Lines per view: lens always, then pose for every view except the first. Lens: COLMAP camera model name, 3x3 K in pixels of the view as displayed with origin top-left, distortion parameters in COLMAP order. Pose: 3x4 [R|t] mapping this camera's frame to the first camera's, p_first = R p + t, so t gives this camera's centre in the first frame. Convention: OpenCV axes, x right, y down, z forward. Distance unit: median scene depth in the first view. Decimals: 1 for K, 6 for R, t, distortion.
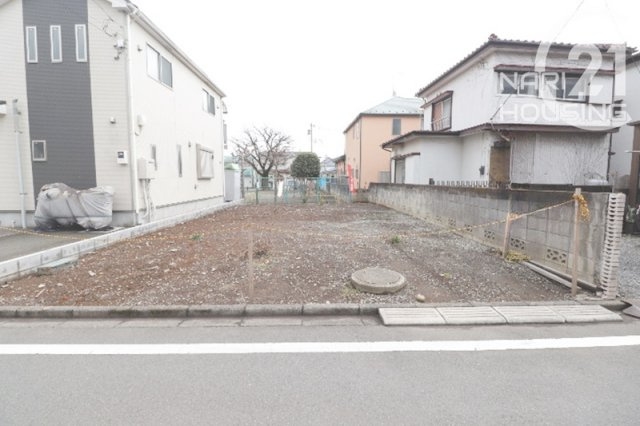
lens RADIAL K [[297.7, 0, 315.8], [0, 297.7, 205.8], [0, 0, 1]] dist [-0.001012, -0.011879]
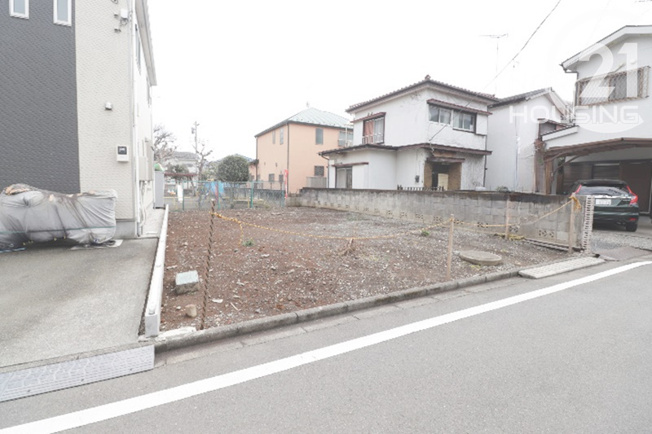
lens RADIAL K [[303.3, 0, 321.9], [0, 303.3, 209.5], [0, 0, 1]] dist [-0.001012, -0.011879]
pose [[0.896193, -0.020827, 0.443175, -0.531201], [0.022943, 0.999737, 0.000587, 0.001651], [-0.443071, 0.009641, 0.896435, 0.020263]]
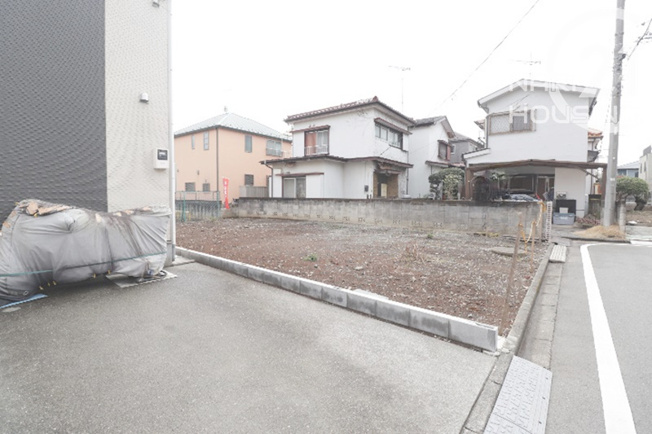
lens RADIAL K [[303.3, 0, 321.1], [0, 303.3, 209.4], [0, 0, 1]] dist [-0.001012, -0.011879]
pose [[0.651183, -0.032081, 0.758242, -0.922908], [0.060073, 0.998150, -0.009360, -0.027004], [-0.756539, 0.051645, 0.651906, 0.315843]]
